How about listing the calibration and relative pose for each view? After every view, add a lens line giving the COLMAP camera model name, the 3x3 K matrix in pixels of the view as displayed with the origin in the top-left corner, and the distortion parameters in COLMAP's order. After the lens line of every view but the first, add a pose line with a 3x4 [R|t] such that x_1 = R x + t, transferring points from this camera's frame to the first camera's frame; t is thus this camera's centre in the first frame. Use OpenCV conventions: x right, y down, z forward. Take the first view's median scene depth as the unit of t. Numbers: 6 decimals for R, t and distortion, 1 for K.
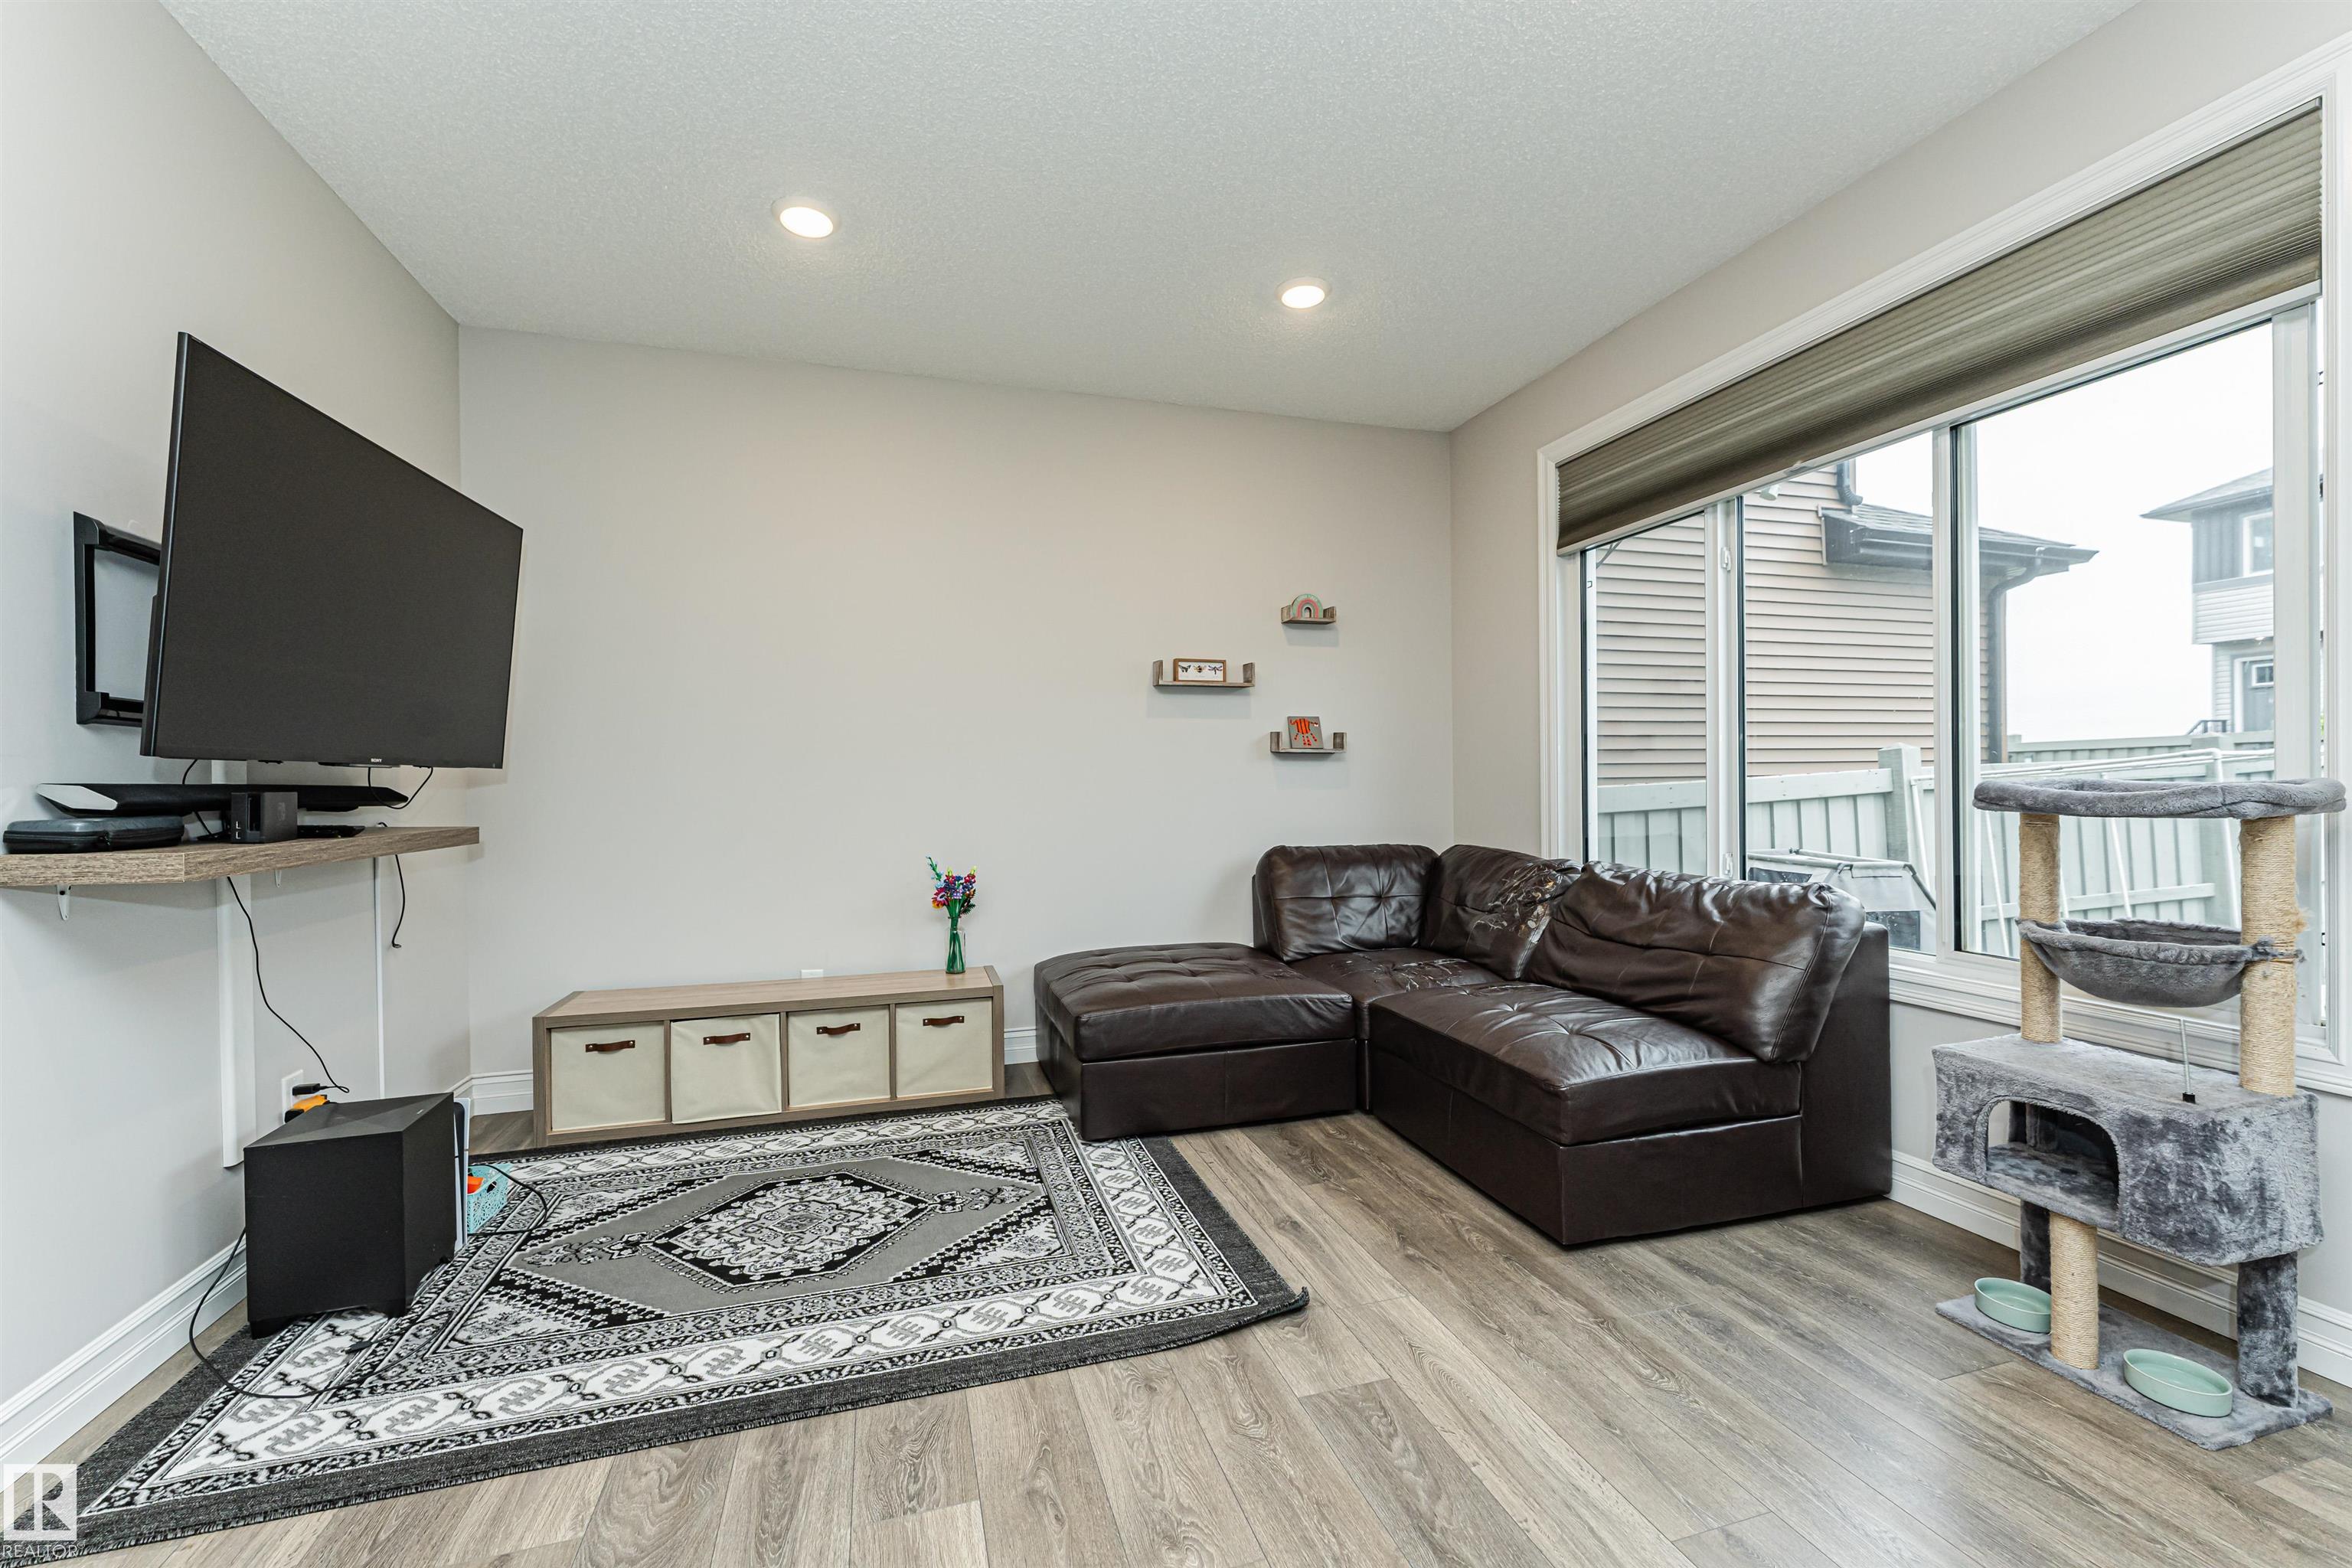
lens RADIAL K [[936.7, 0, 1163.9], [0, 936.7, 794.9], [0, 0, 1]] dist [0.001159, -0.000468]
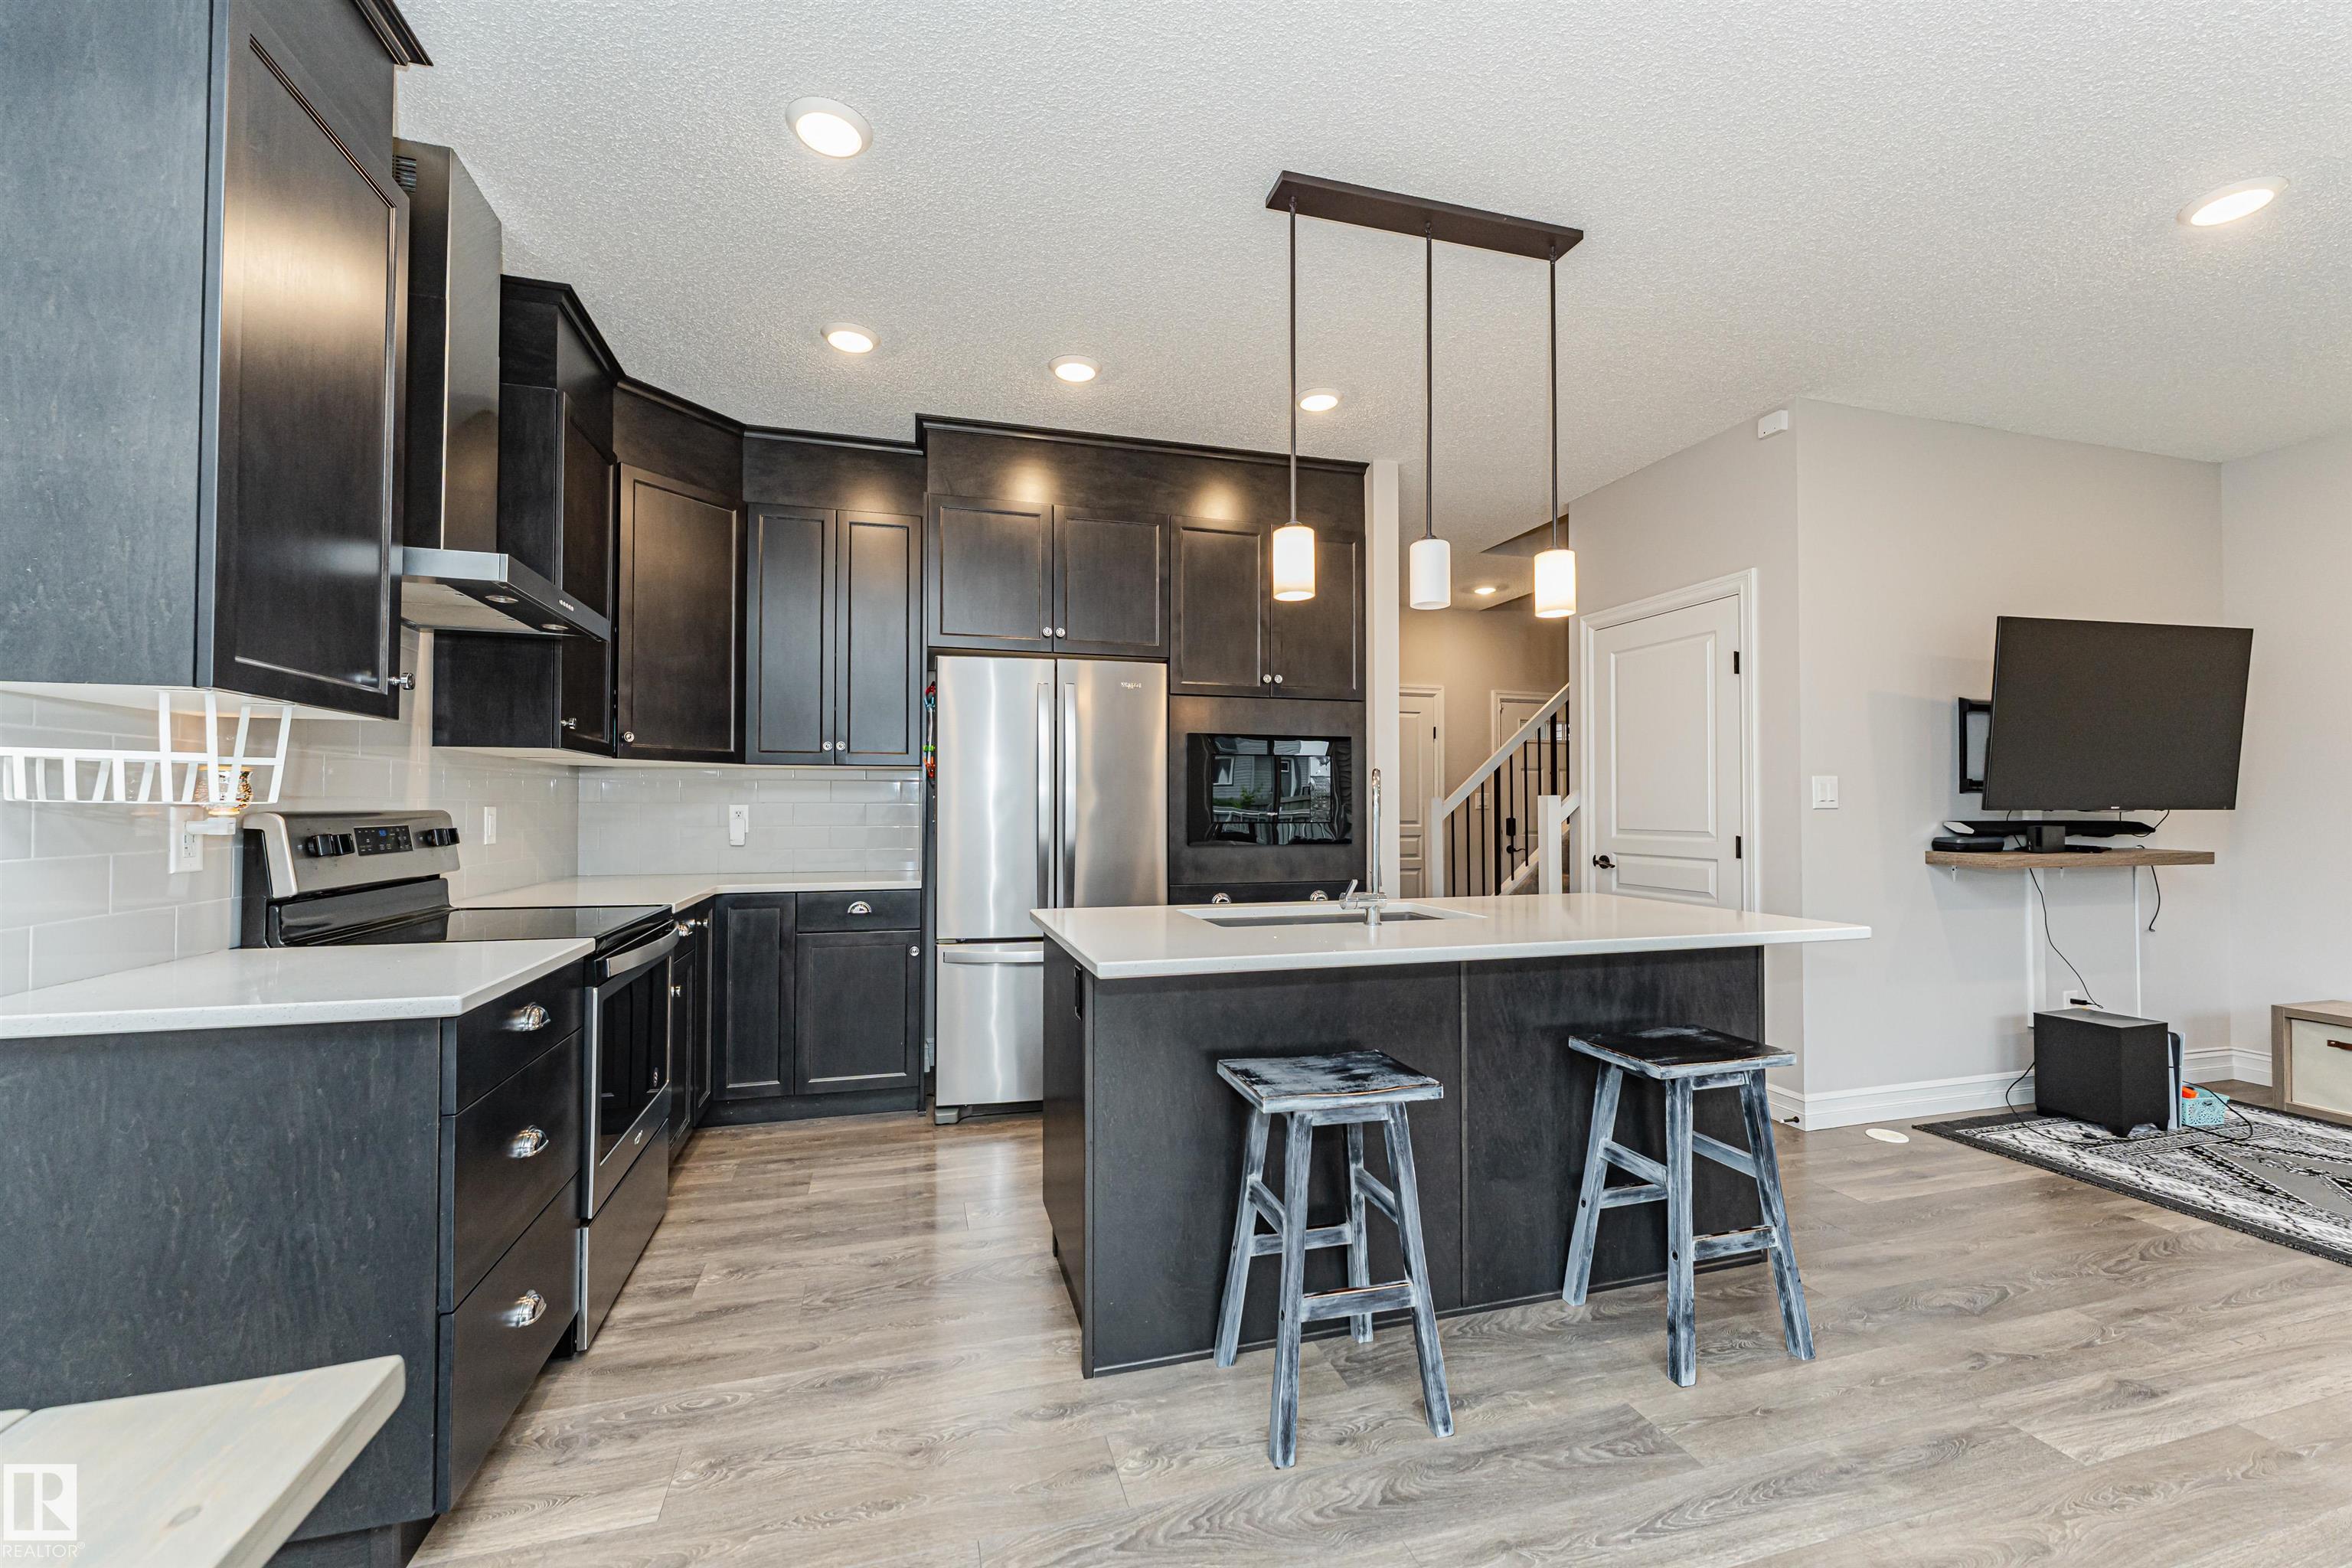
lens RADIAL K [[938.1, 0, 1164.5], [0, 938.1, 788.8], [0, 0, 1]] dist [-0.000738, -0.000346]
pose [[-0.013510, -0.006920, -0.999885, 0.708252], [-0.011372, 0.999912, -0.006767, -0.033713], [0.999844, 0.011280, -0.013588, -0.556196]]
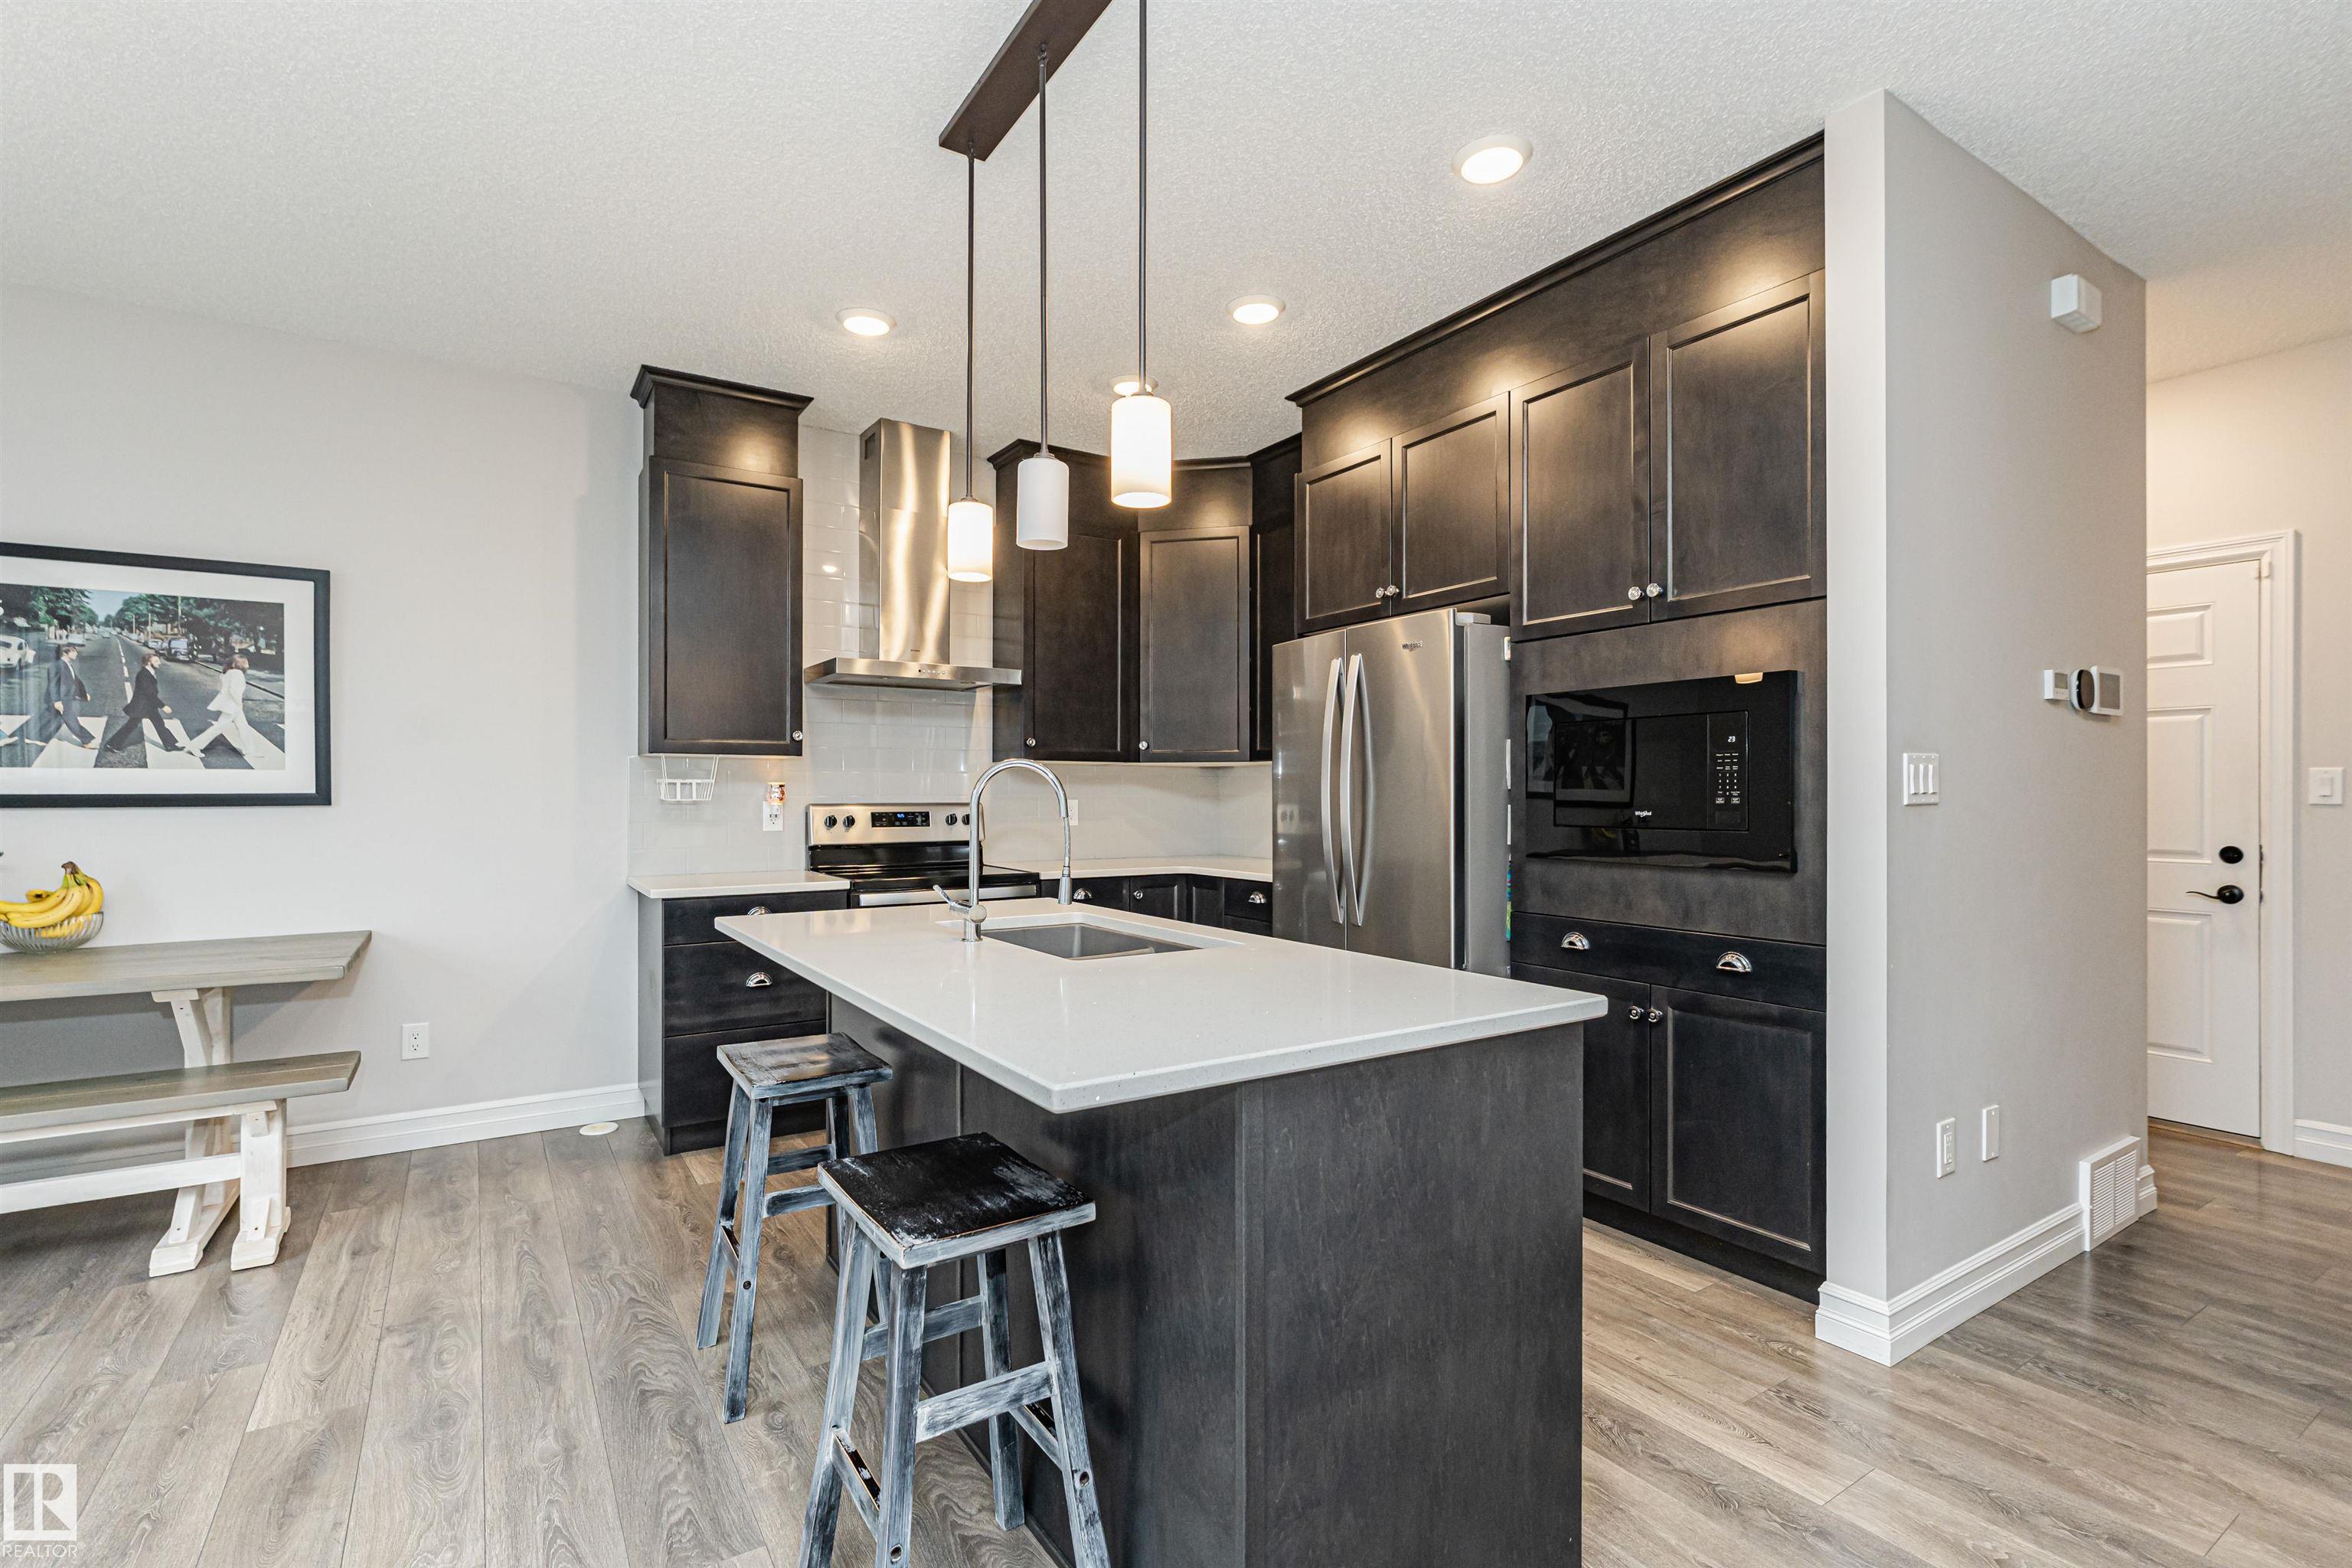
lens RADIAL K [[1059.7, 0, 1176.0], [0, 1059.7, 784.0], [0, 0, 1]] dist [-0.000514, 0.000568]
pose [[-0.964591, 0.010779, -0.263529, -0.118013], [0.008851, 0.999925, 0.008505, -0.048239], [0.263601, 0.005872, -0.964614, 0.521540]]
